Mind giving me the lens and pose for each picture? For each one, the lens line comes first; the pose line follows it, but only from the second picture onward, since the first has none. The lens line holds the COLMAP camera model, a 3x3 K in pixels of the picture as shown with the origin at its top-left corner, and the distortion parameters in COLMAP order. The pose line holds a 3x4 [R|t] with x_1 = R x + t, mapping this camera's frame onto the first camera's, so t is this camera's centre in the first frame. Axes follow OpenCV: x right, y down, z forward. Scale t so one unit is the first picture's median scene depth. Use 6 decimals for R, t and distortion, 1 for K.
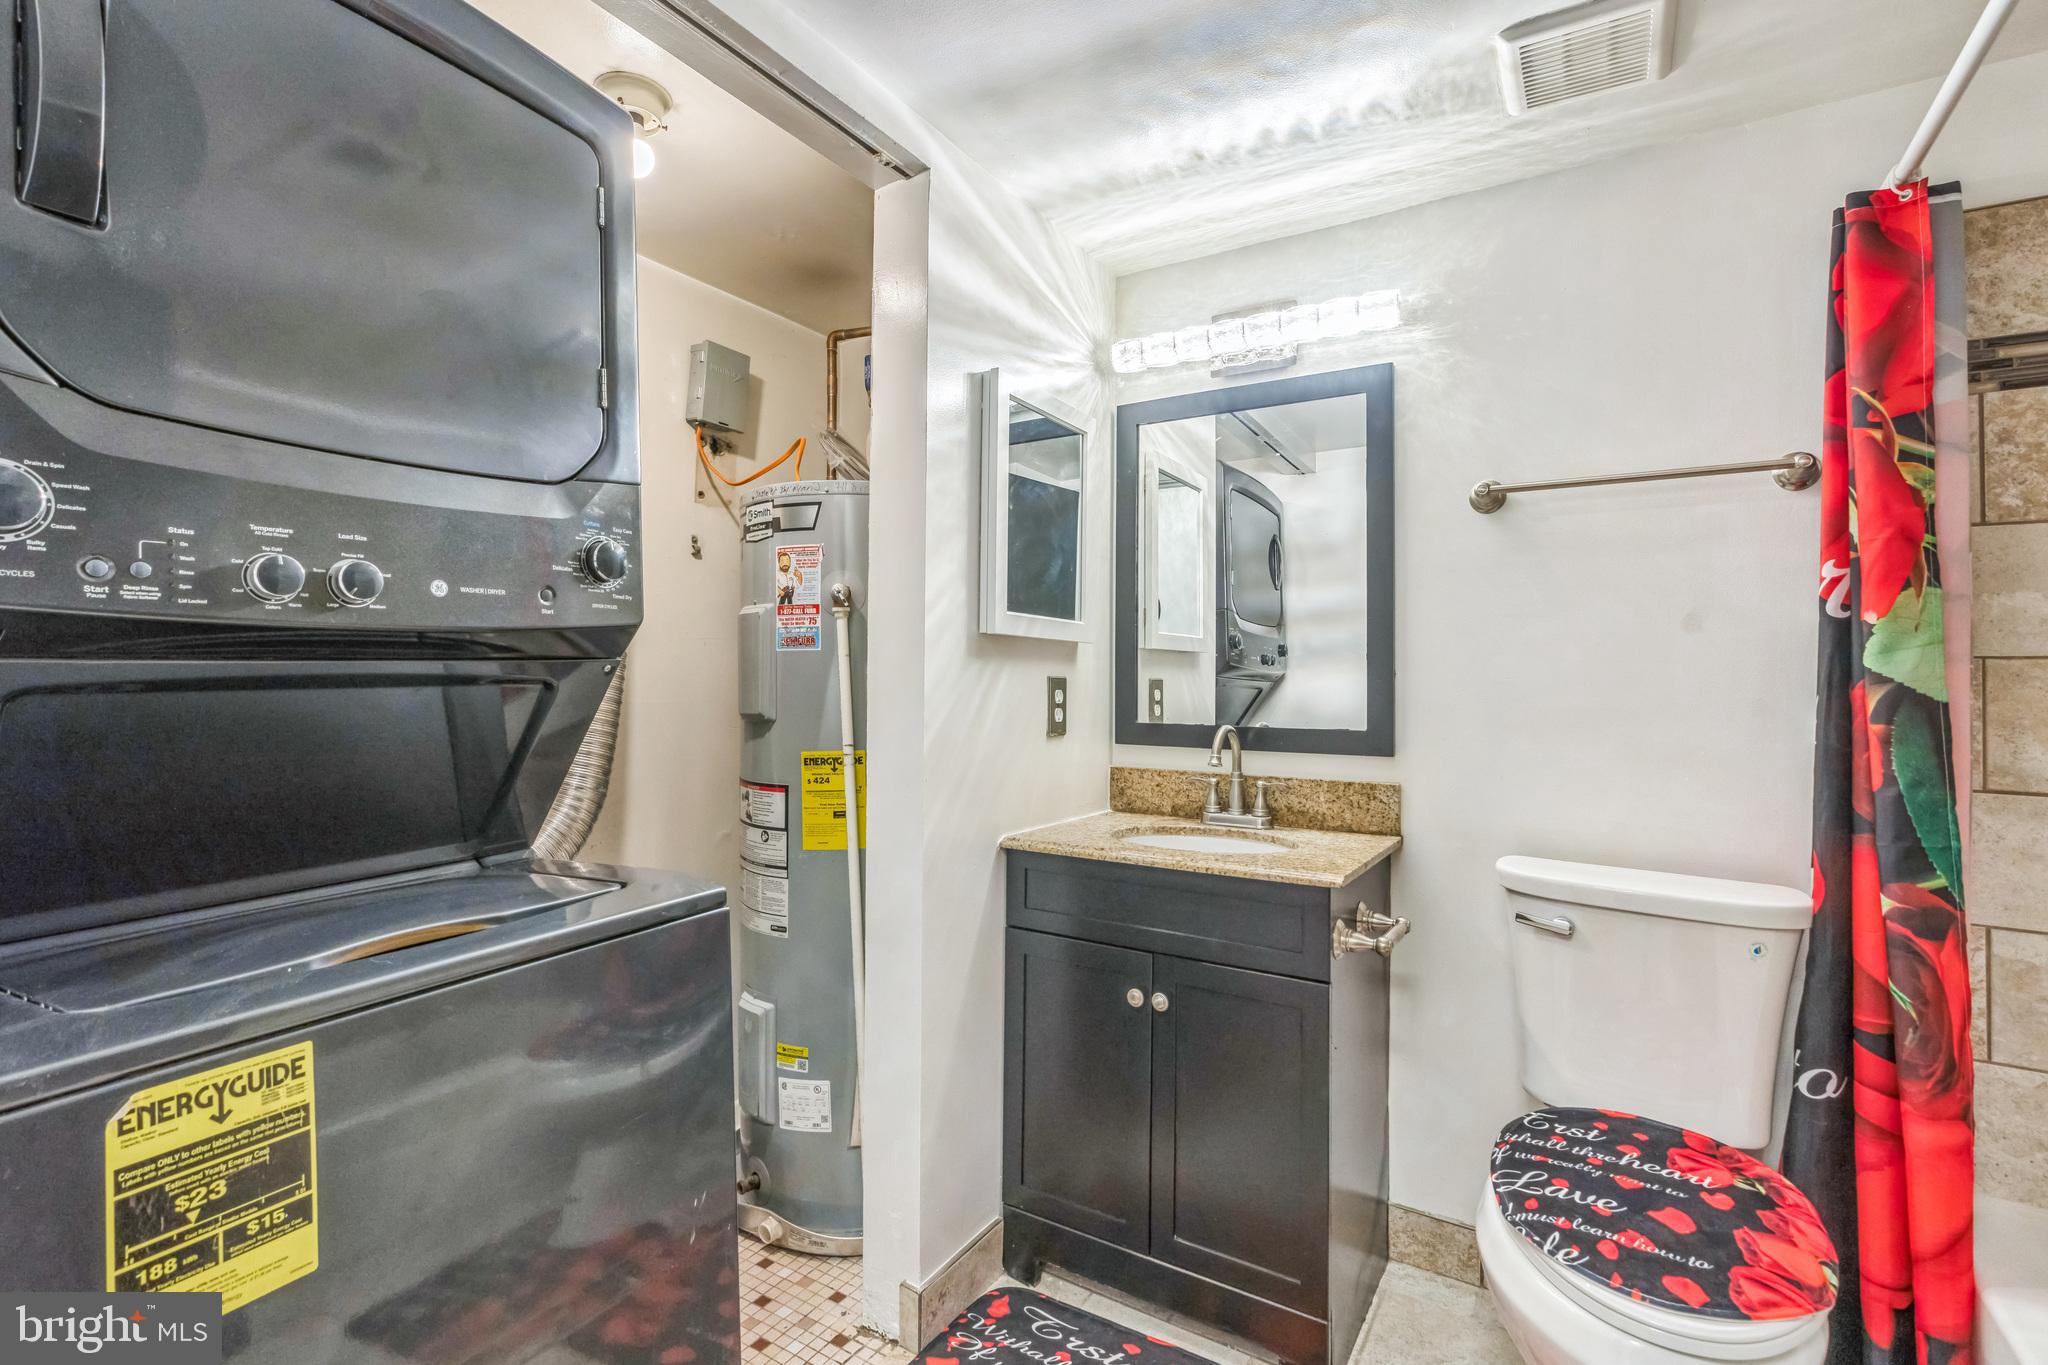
lens RADIAL K [[922.3, 0, 1020.4], [0, 922.3, 674.9], [0, 0, 1]] dist [0.001955, 0.000778]
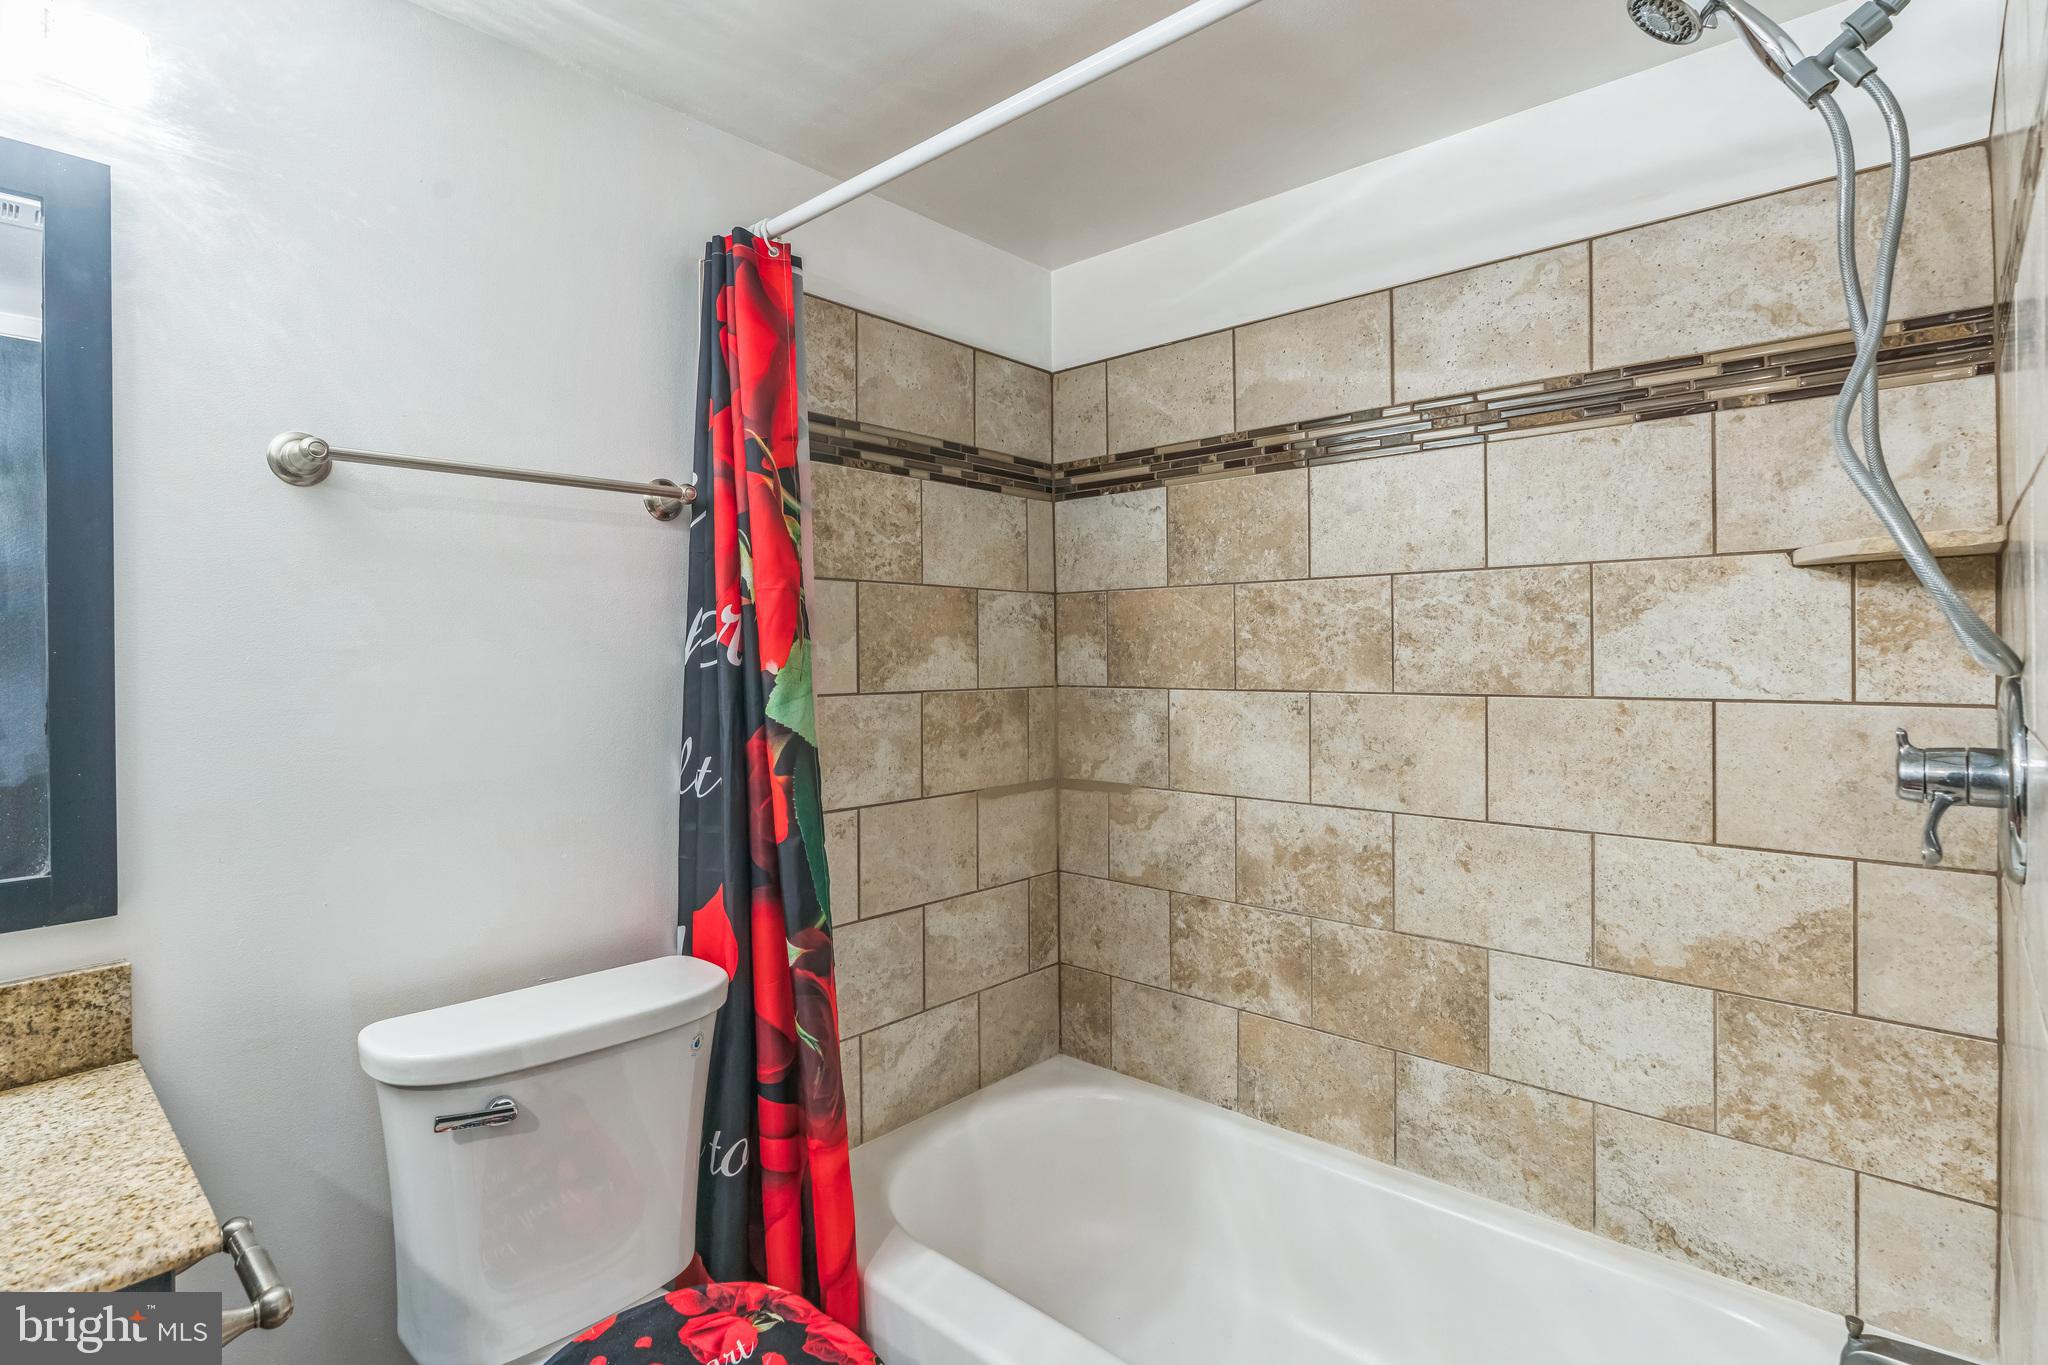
lens RADIAL K [[989.3, 0, 1029.7], [0, 989.3, 655.5], [0, 0, 1]] dist [-0.021828, 0.000313]
pose [[0.167690, -0.015374, 0.985720, -0.071972], [0.012283, 0.999833, 0.013505, -0.083334], [-0.985763, 0.009843, 0.167851, 0.532720]]
